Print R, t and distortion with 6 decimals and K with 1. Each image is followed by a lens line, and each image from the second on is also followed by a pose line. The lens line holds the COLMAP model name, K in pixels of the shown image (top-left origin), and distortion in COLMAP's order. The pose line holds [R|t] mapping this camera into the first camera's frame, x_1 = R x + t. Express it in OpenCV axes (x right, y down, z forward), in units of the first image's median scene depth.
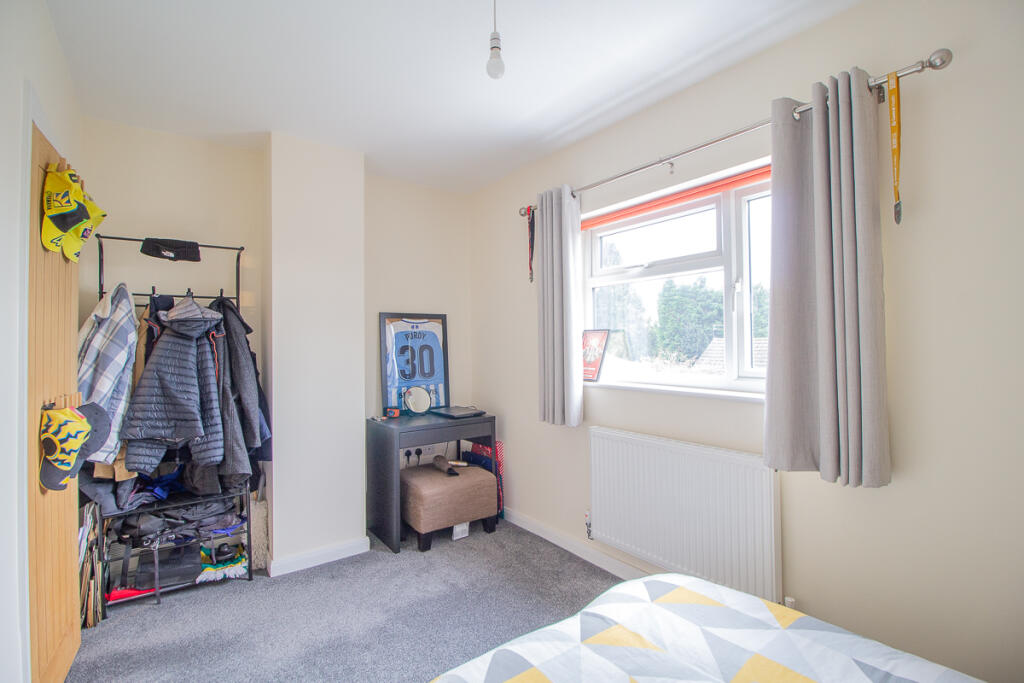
lens RADIAL K [[476.0, 0, 509.6], [0, 476.0, 334.7], [0, 0, 1]] dist [-0.001950, -0.000657]
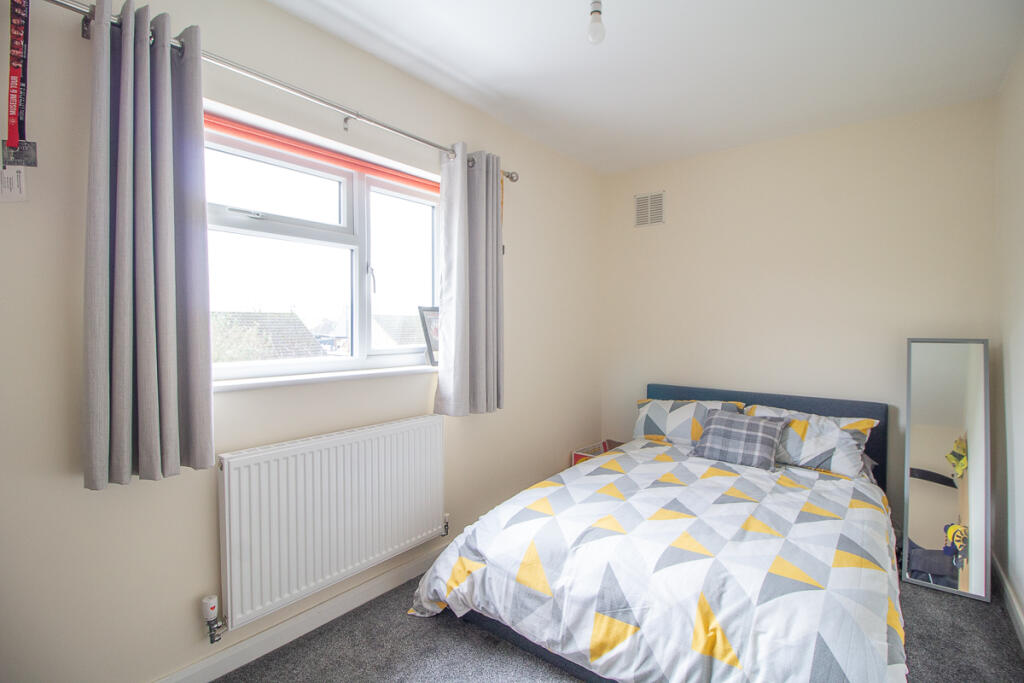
lens RADIAL K [[494.9, 0, 527.7], [0, 494.9, 332.7], [0, 0, 1]] dist [-0.000487, -0.011903]
pose [[-0.293157, -0.005175, 0.956050, -0.746767], [-0.014338, 0.999897, 0.001016, 0.035563], [-0.955957, -0.013410, -0.293201, 1.107221]]
